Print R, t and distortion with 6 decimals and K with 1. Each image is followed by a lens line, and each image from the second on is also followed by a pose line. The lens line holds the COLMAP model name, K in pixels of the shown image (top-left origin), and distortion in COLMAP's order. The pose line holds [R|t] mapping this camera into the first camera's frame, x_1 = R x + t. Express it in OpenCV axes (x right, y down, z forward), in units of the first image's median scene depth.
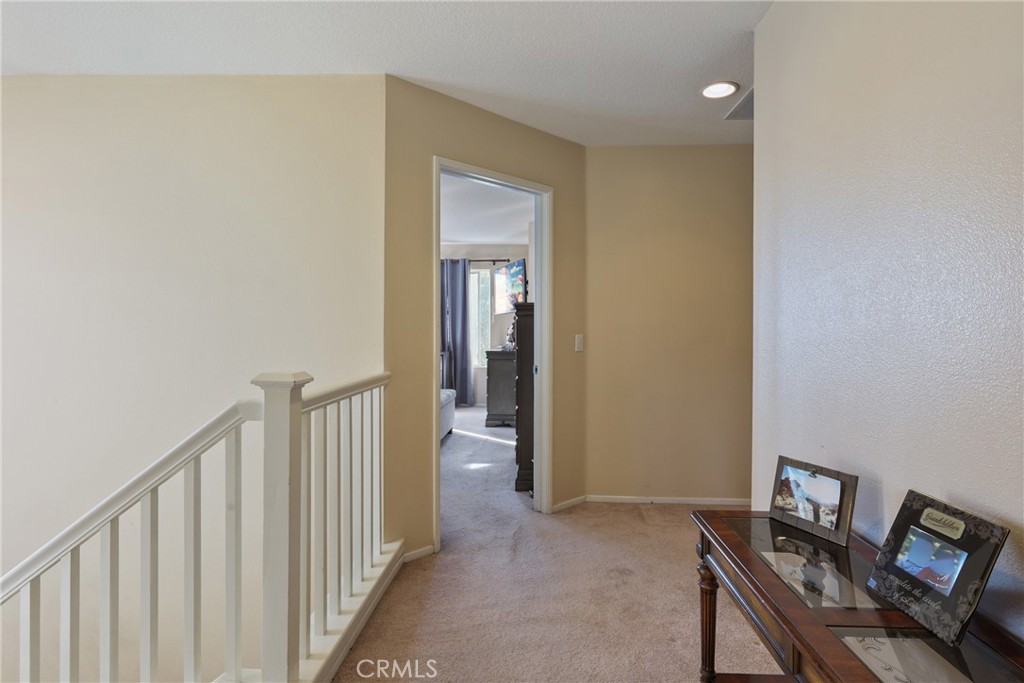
lens RADIAL K [[532.9, 0, 513.1], [0, 532.9, 333.8], [0, 0, 1]] dist [0.004285, 0.001683]
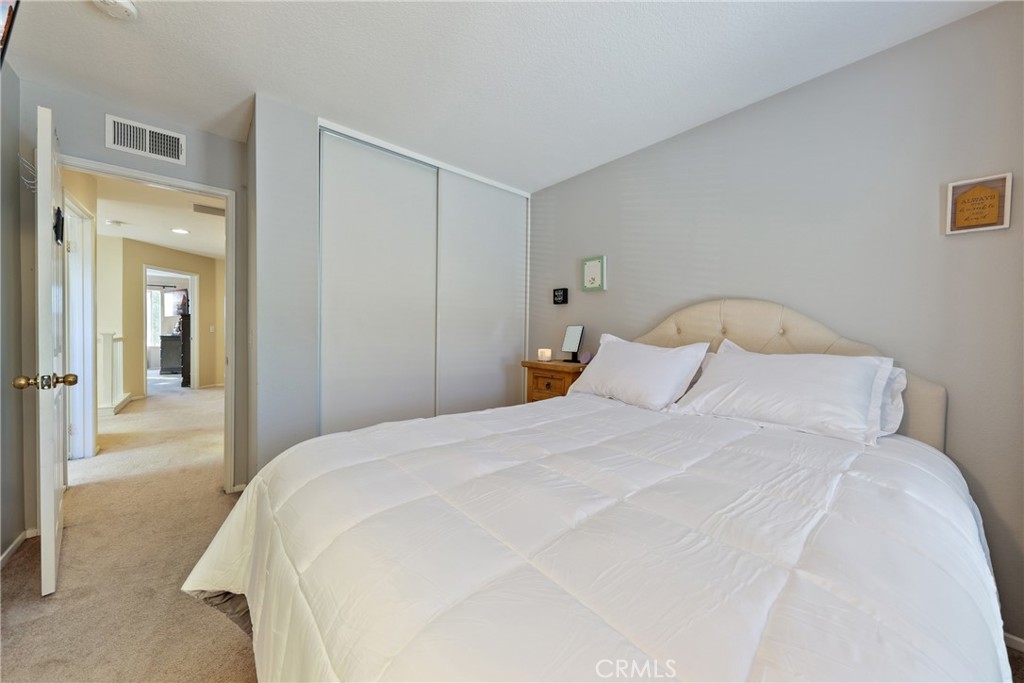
lens RADIAL K [[362.8, 0, 516.0], [0, 362.8, 339.4], [0, 0, 1]] dist [-0.001270, -0.001100]
pose [[0.728111, -0.003734, 0.685449, -0.009009], [-0.007210, 0.999888, 0.013106, 0.016172], [-0.685422, -0.014484, 0.728002, -0.719310]]
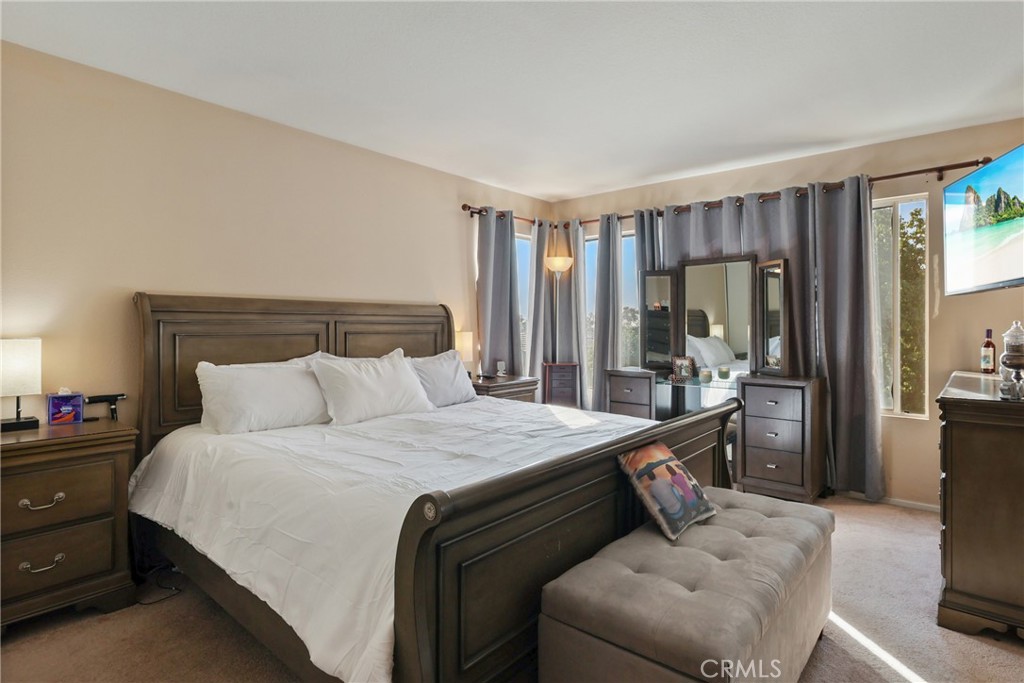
lens RADIAL K [[532.9, 0, 513.2], [0, 532.9, 332.4], [0, 0, 1]] dist [0.004285, 0.001683]
pose [[0.791646, -0.001518, -0.610978, -0.046941], [0.002606, 0.999996, 0.000892, -0.008781], [0.610974, -0.002298, 0.791647, 0.472245]]
